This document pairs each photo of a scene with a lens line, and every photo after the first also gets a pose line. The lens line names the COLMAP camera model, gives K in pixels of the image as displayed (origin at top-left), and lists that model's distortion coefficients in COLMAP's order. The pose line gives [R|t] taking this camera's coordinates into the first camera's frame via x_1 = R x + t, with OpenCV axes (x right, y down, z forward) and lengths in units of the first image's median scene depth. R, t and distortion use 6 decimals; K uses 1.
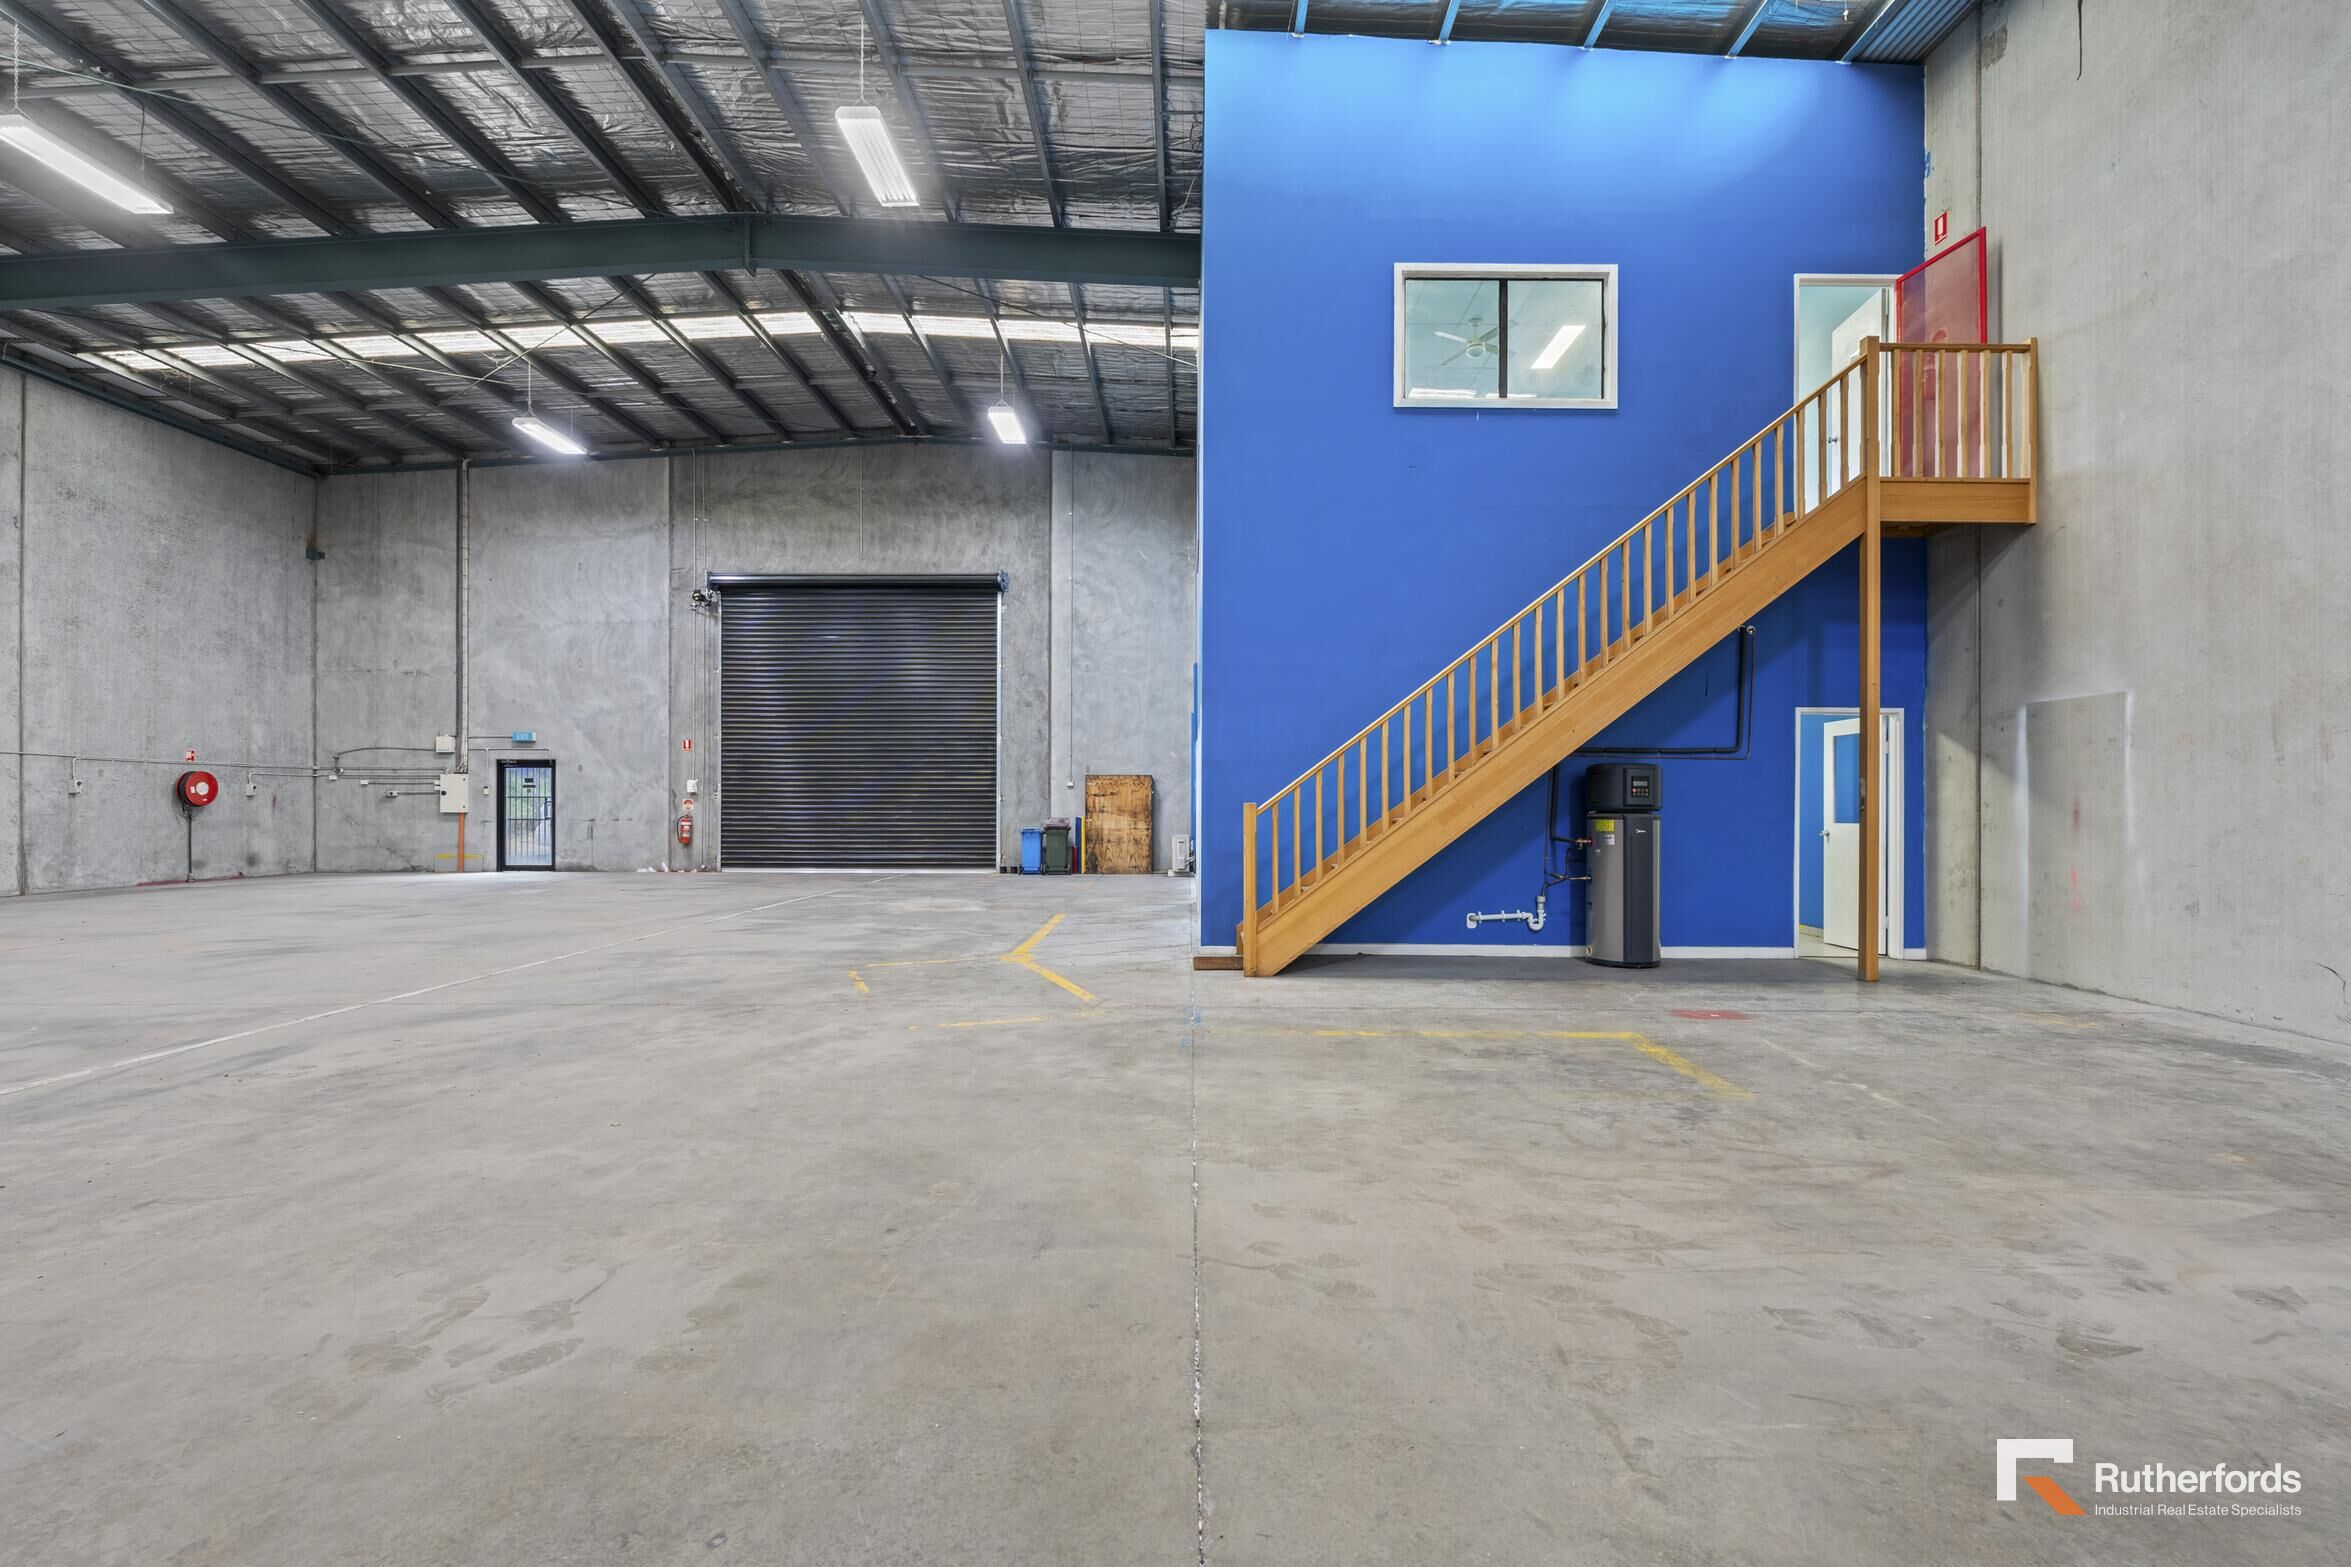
lens RADIAL K [[1047.7, 0, 1178.9], [0, 1047.7, 804.5], [0, 0, 1]] dist [-0.001844, -0.000414]
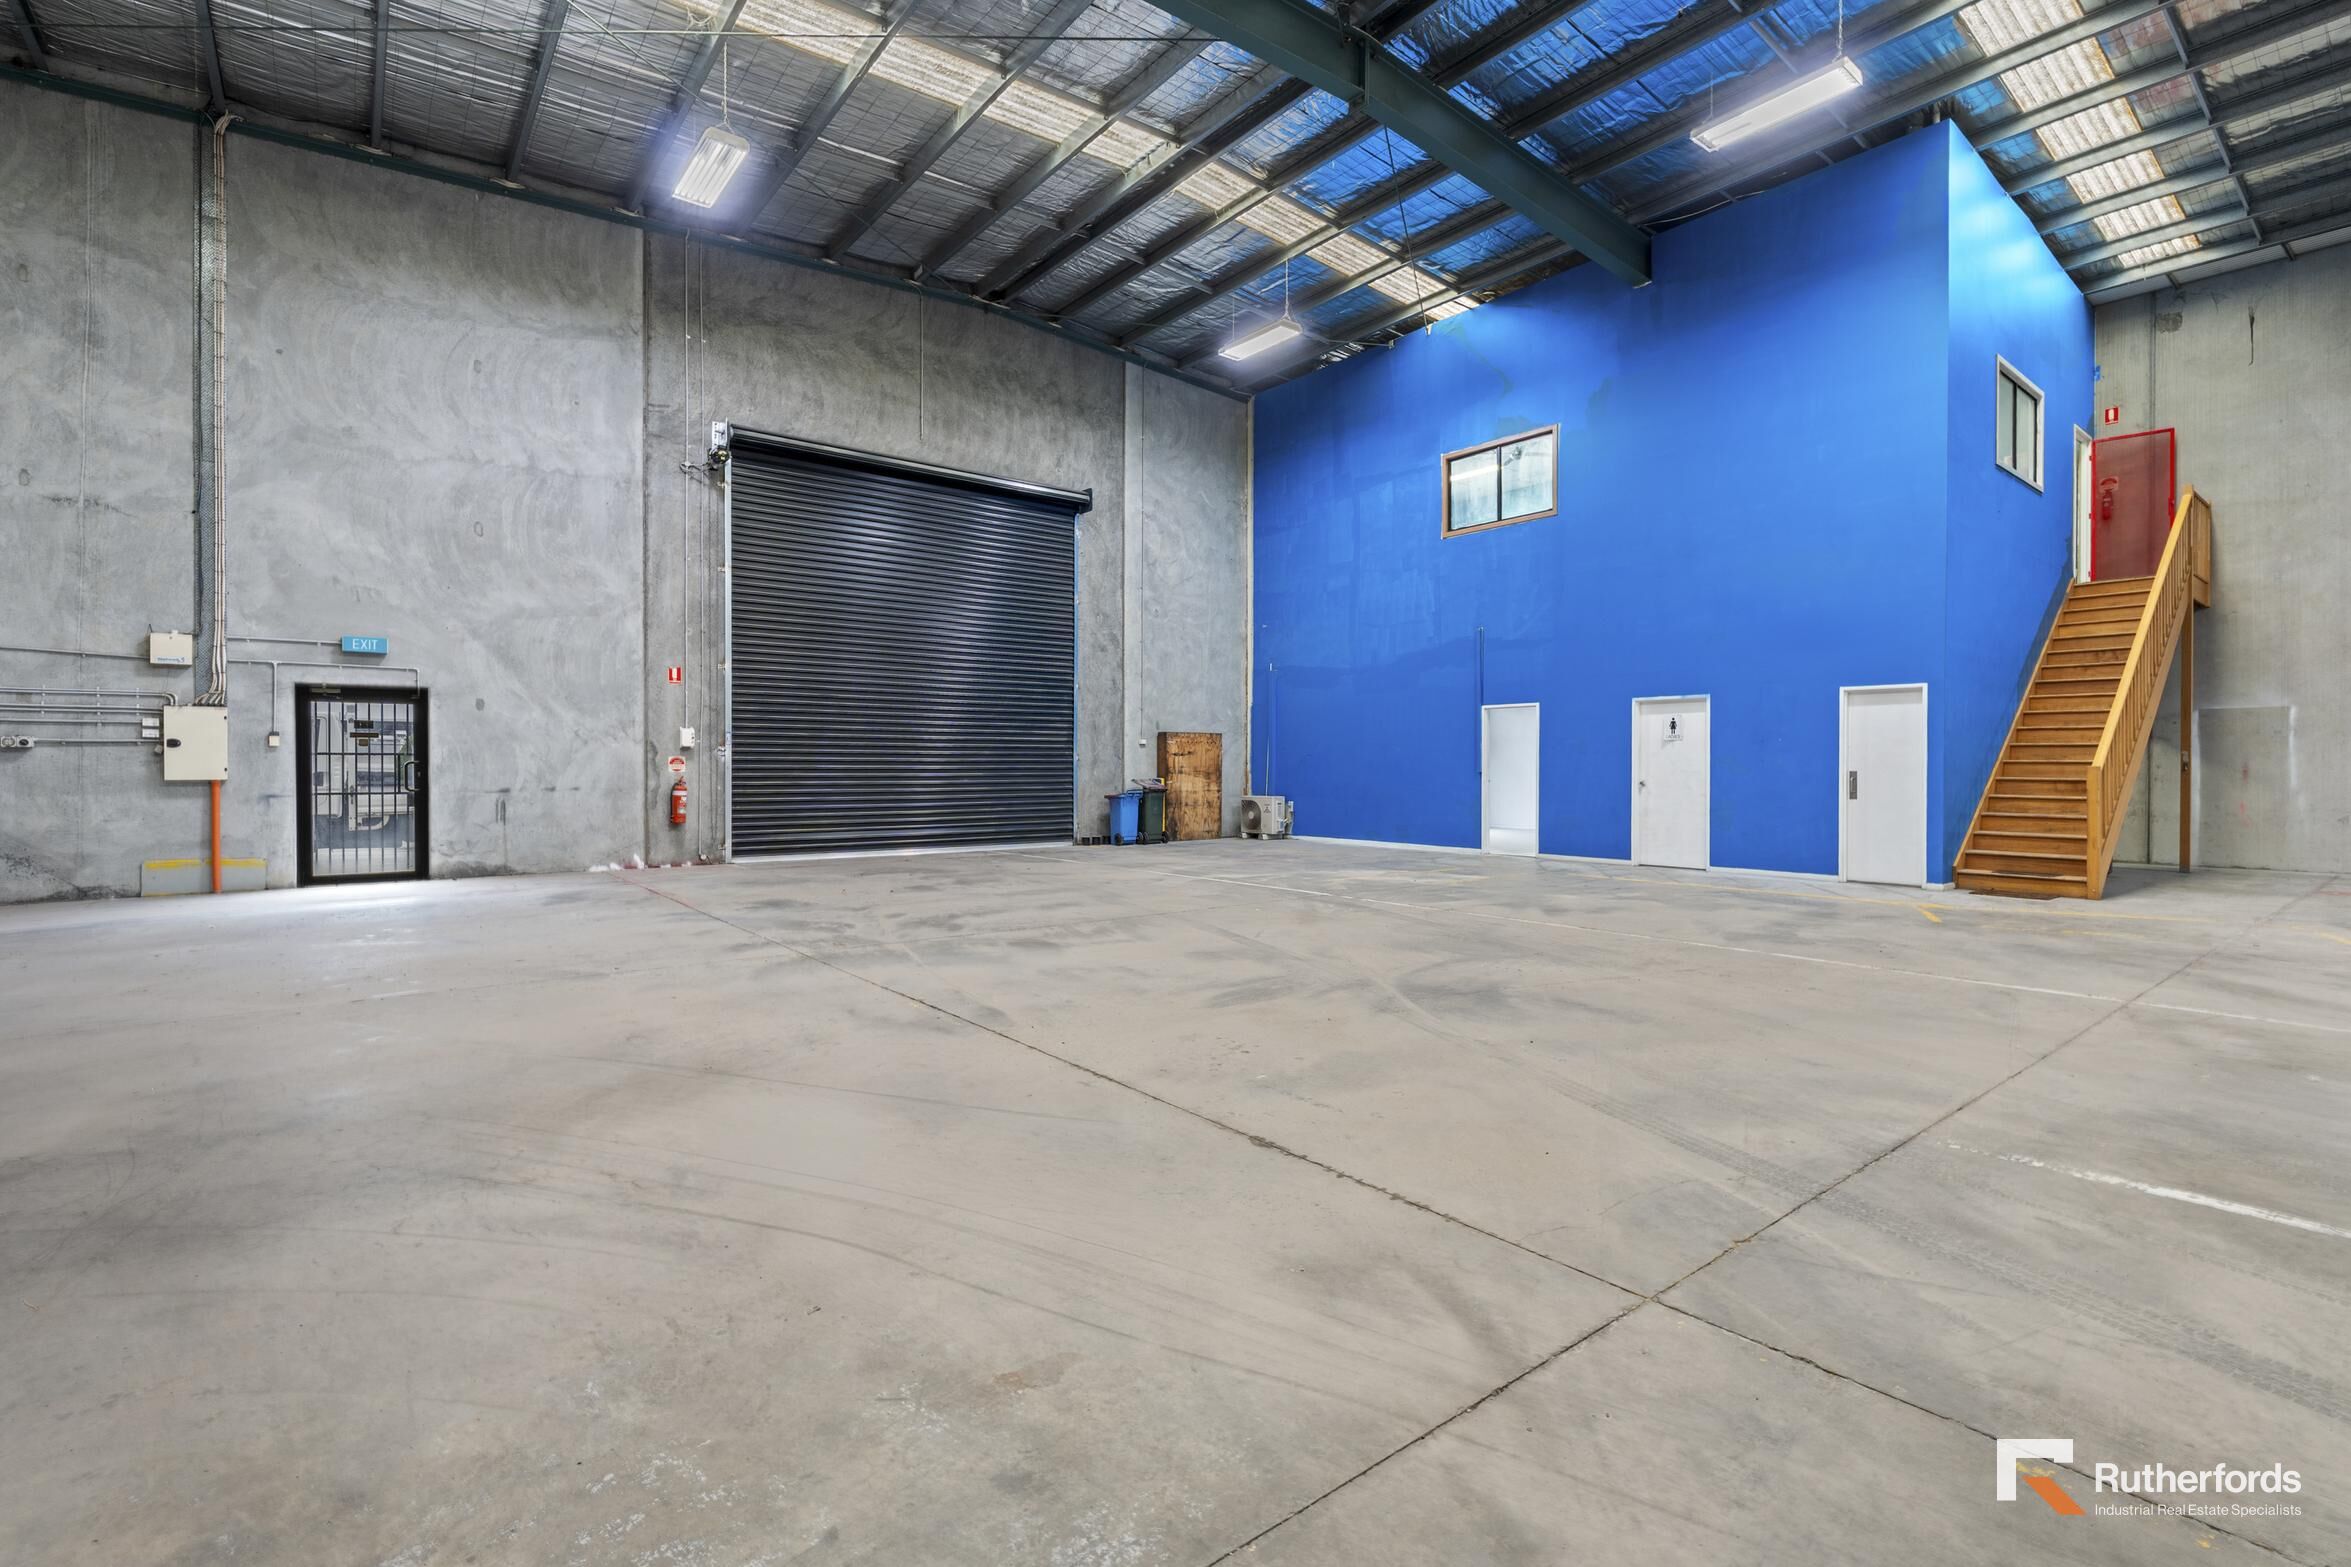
lens RADIAL K [[1061.0, 0, 1192.5], [0, 1061.0, 775.0], [0, 0, 1]] dist [-0.001277, -0.000475]
pose [[0.776050, -0.006265, 0.630640, -0.639620], [-0.001224, 0.999934, 0.011440, -0.001683], [-0.630670, -0.009649, 0.775991, 0.271572]]
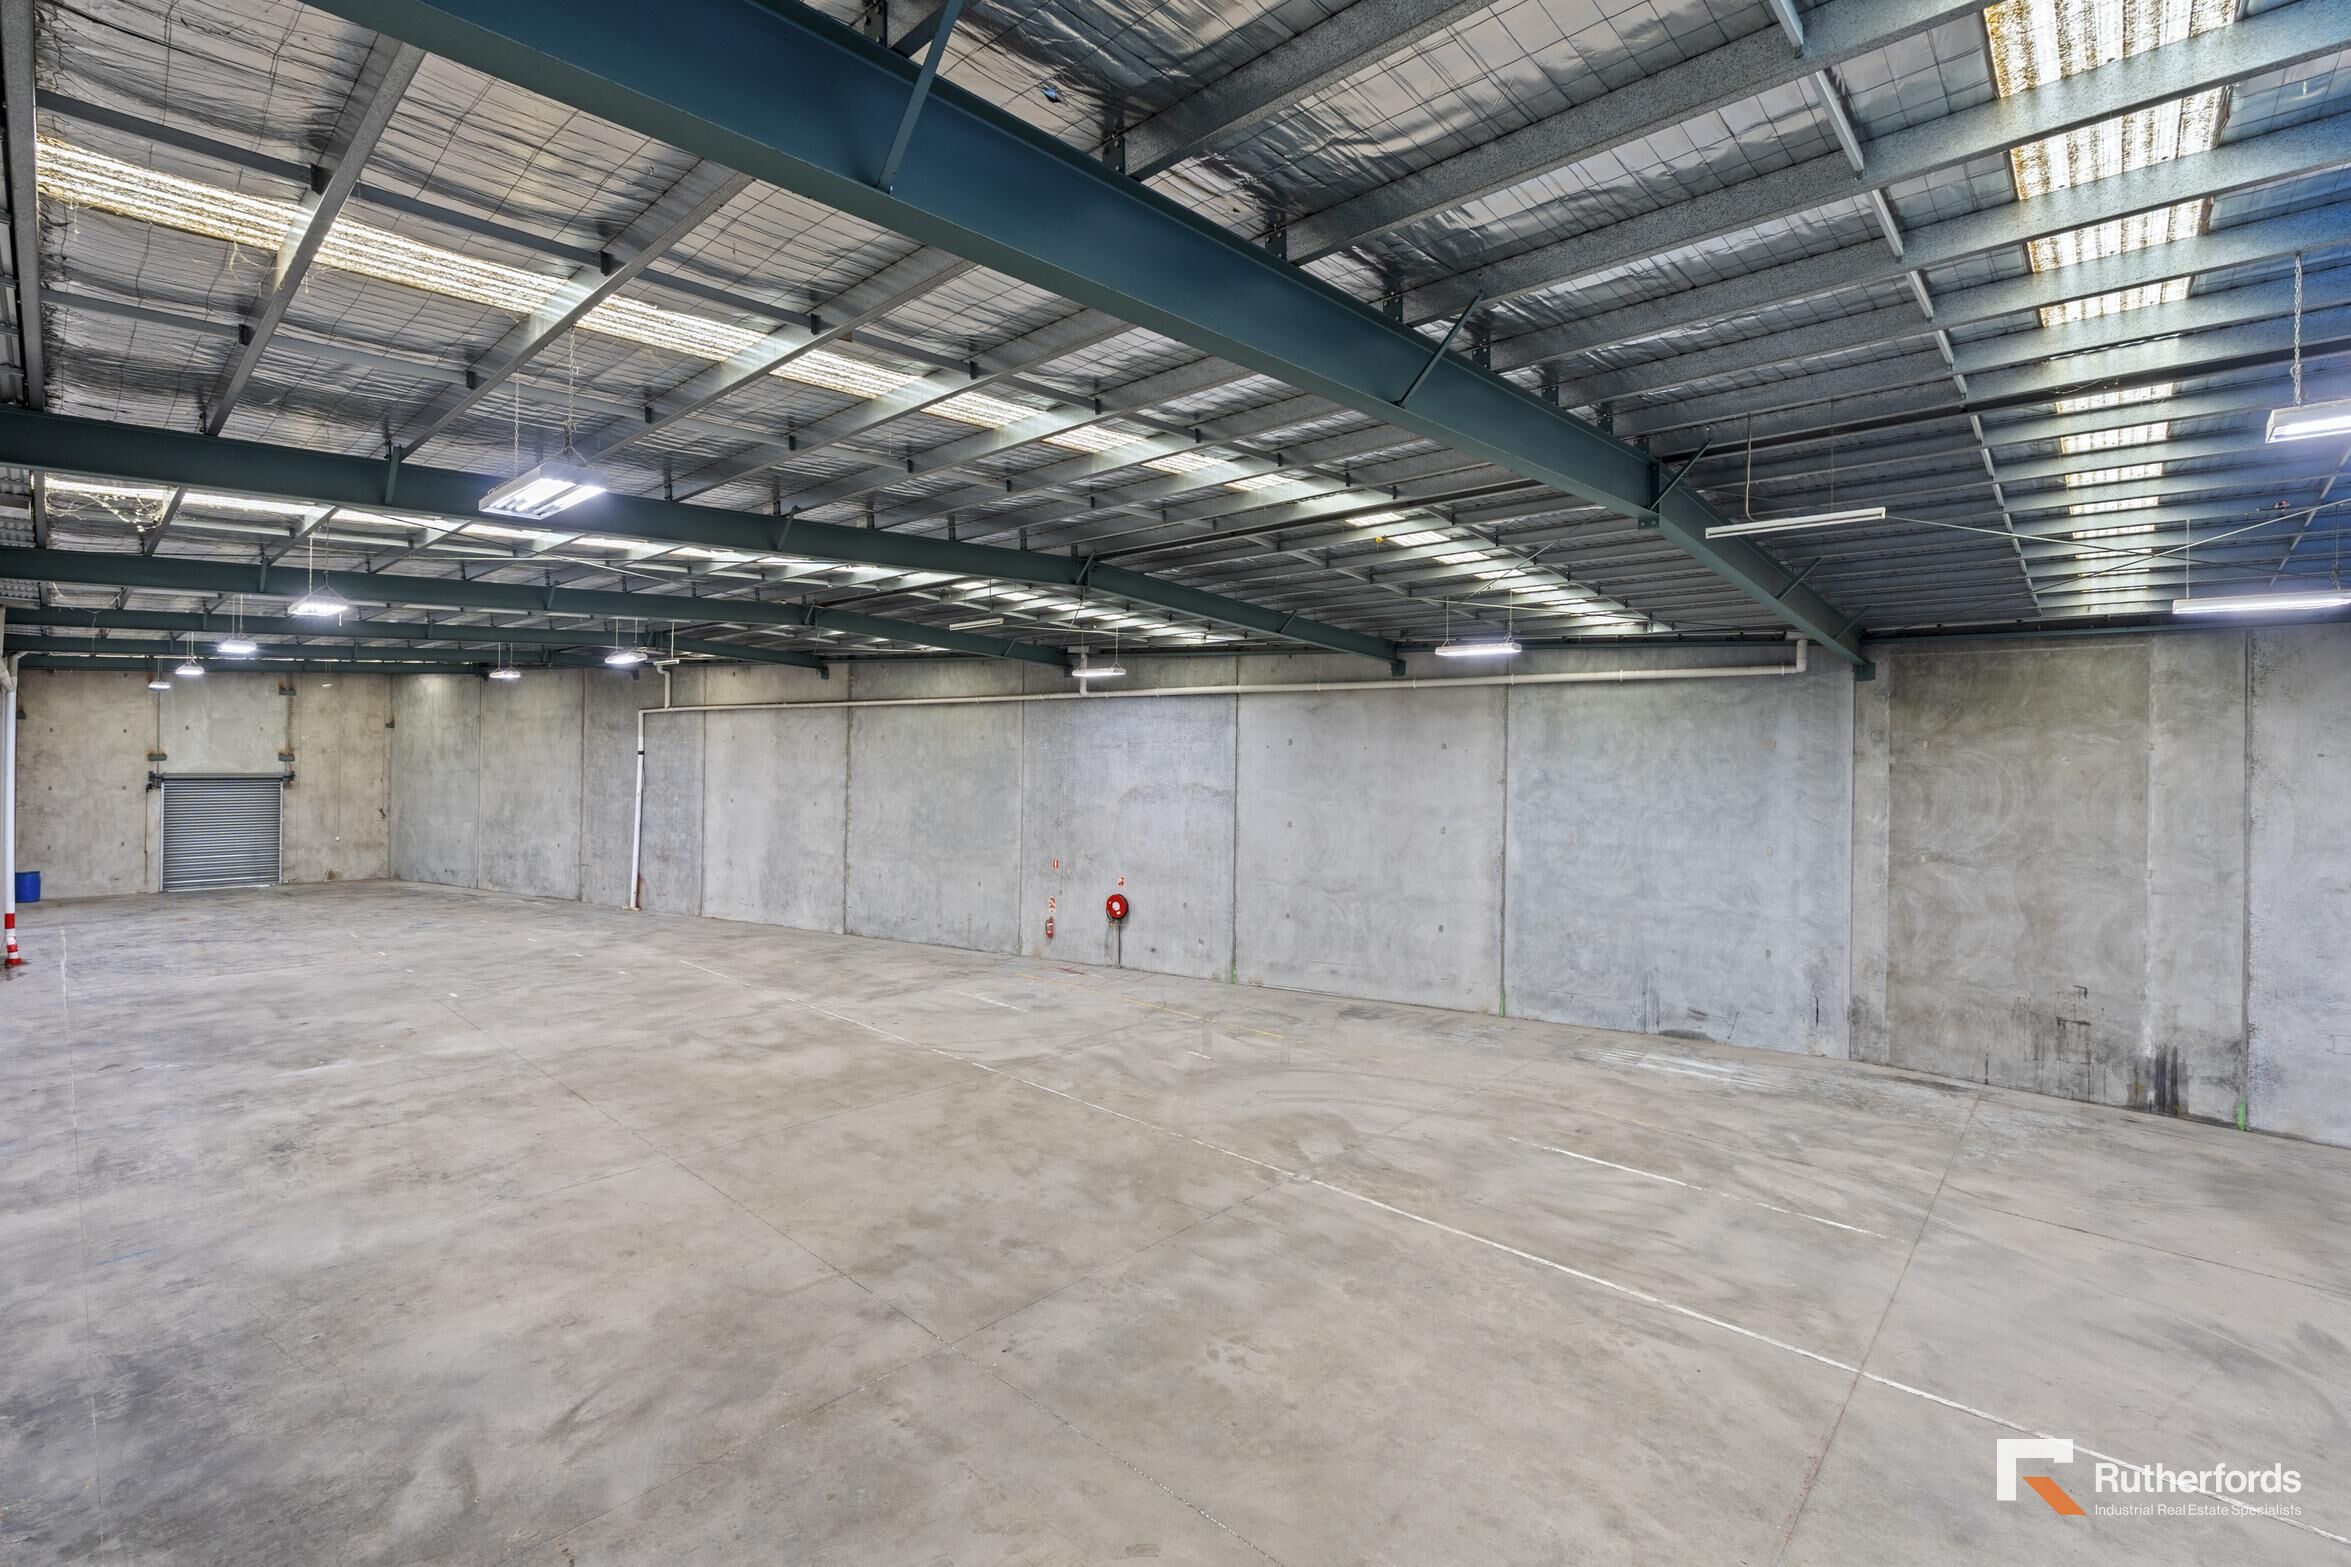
lens RADIAL K [[1054.6, 0, 1169.9], [0, 1054.6, 748.8], [0, 0, 1]] dist [-0.002482, -0.000257]
pose [[-0.675548, -0.014102, -0.737181, 0.288222], [-0.014782, 0.999875, -0.005581, -0.202895], [0.737168, 0.007127, -0.675672, 0.422697]]
